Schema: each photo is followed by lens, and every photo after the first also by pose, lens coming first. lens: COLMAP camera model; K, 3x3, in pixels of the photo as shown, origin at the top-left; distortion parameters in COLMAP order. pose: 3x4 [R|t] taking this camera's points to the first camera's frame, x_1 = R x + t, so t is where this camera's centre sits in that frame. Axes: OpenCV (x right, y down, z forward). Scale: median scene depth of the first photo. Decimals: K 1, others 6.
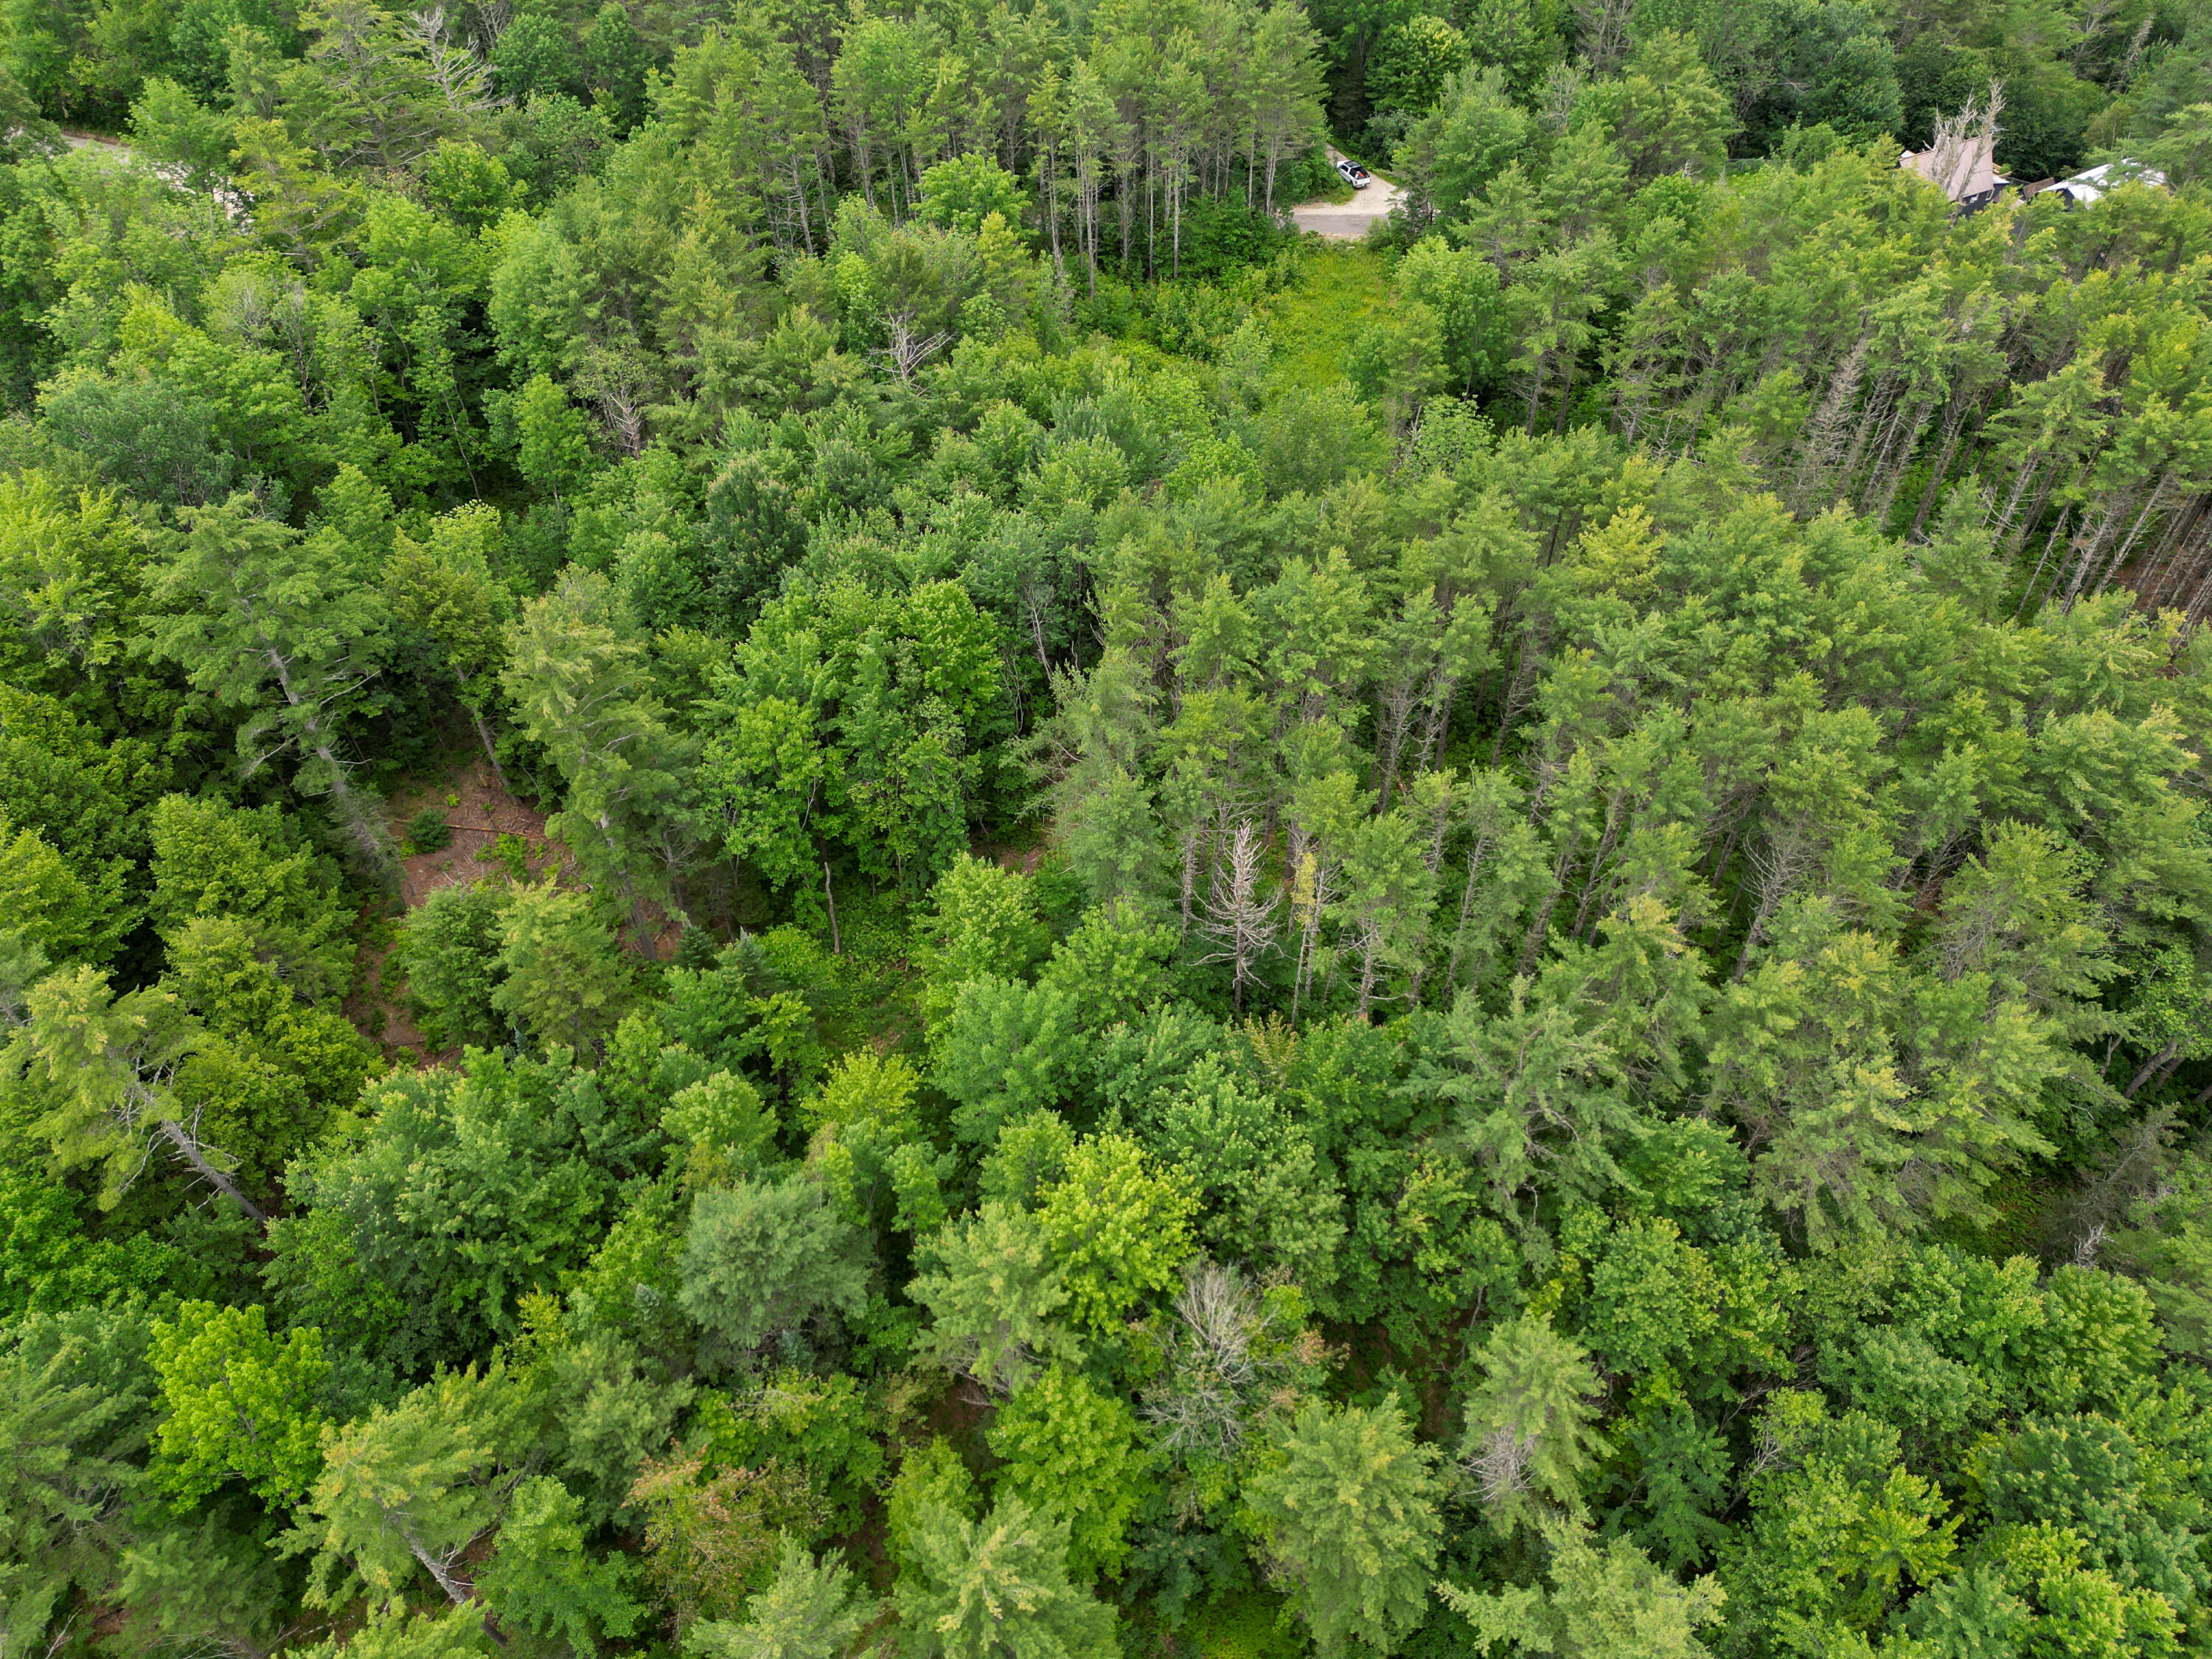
lens RADIAL K [[1547.2, 0, 1098.1], [0, 1547.2, 831.5], [0, 0, 1]] dist [0.079405, -0.072521]
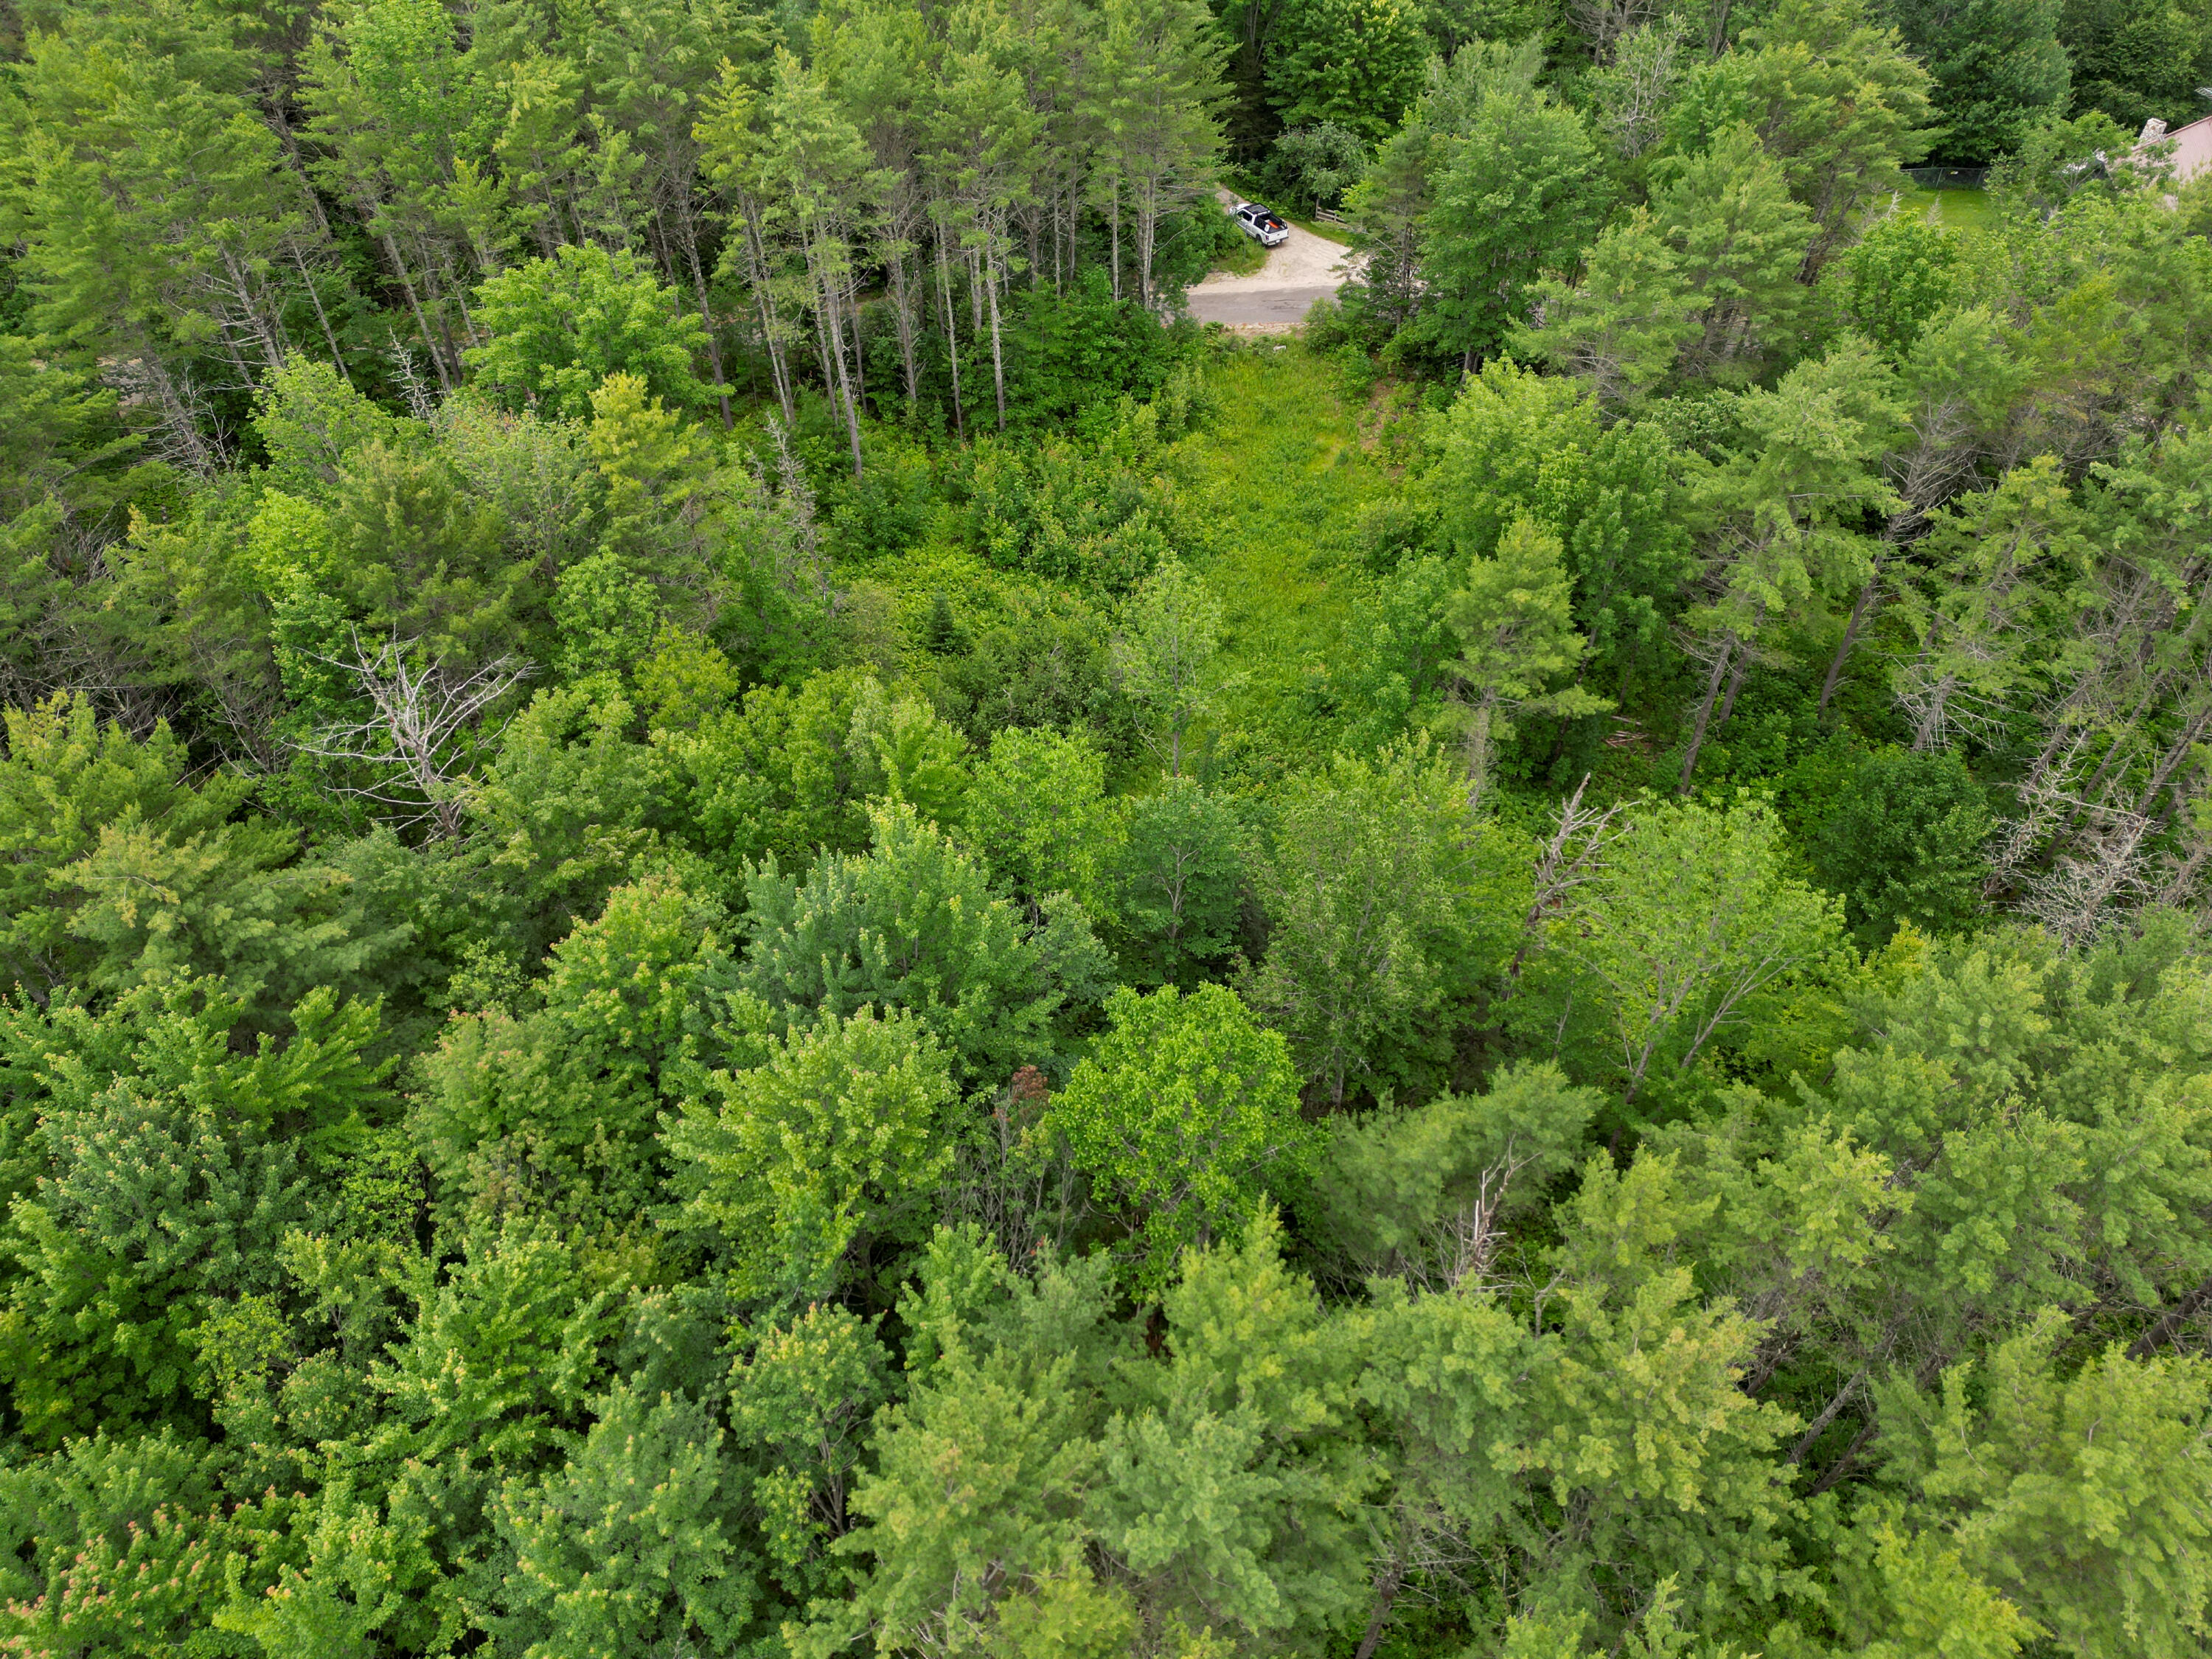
lens RADIAL K [[1547.2, 0, 1096.5], [0, 1547.2, 831.2], [0, 0, 1]] dist [0.079405, -0.072521]
pose [[0.991678, -0.088731, 0.093279, 0.020511], [0.089595, 0.995965, -0.005108, -0.237992], [-0.092450, 0.013423, 0.995627, 0.506817]]
